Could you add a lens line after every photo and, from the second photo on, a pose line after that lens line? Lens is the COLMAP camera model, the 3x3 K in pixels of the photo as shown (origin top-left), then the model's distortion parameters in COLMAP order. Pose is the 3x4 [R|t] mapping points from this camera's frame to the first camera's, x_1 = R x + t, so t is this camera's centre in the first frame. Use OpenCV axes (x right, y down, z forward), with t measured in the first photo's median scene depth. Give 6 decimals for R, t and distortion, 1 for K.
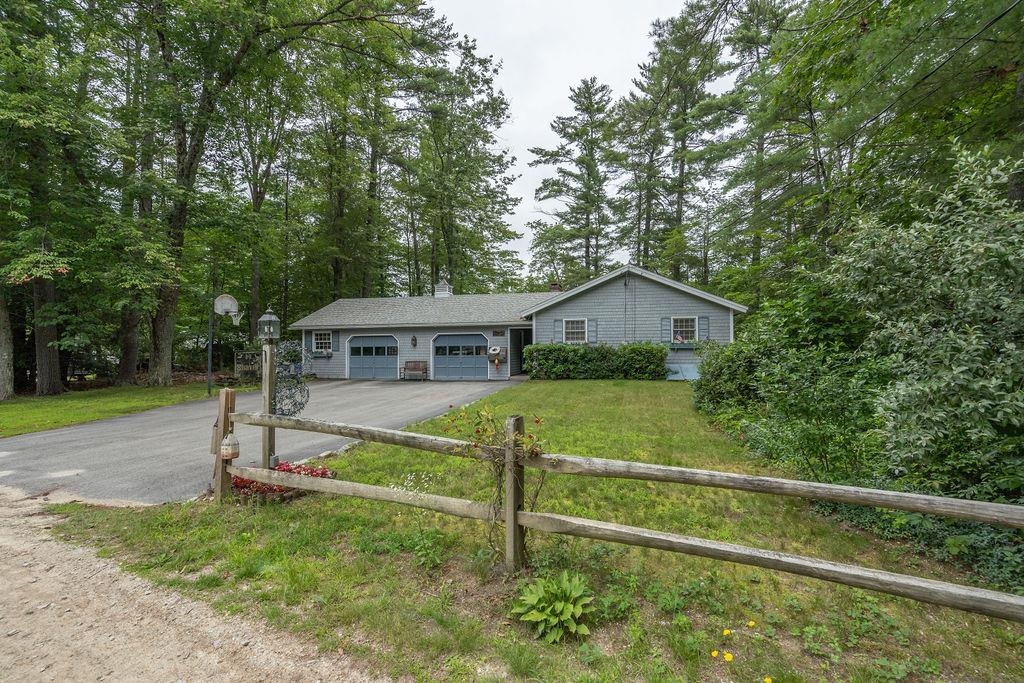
lens RADIAL K [[463.7, 0, 508.3], [0, 463.7, 340.5], [0, 0, 1]] dist [0.002934, 0.000312]
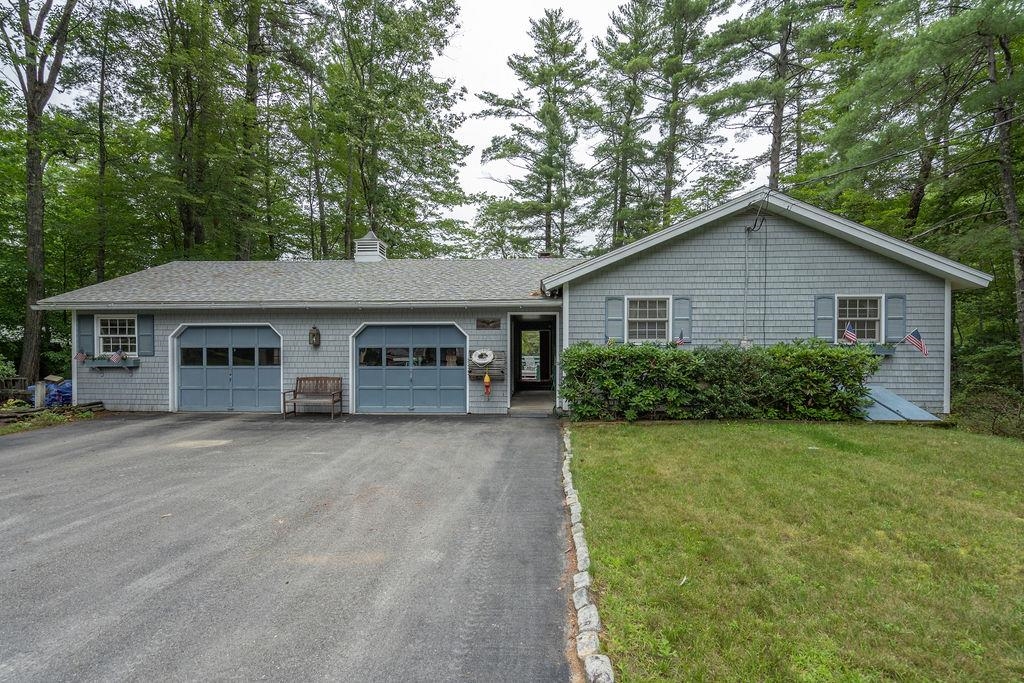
lens RADIAL K [[472.9, 0, 511.2], [0, 472.9, 357.6], [0, 0, 1]] dist [0.001568, 0.000123]
pose [[0.983797, 0.004113, 0.179237, -0.046661], [-0.009539, 0.999522, 0.029420, 0.003476], [-0.179030, -0.030654, 0.983366, 0.248574]]
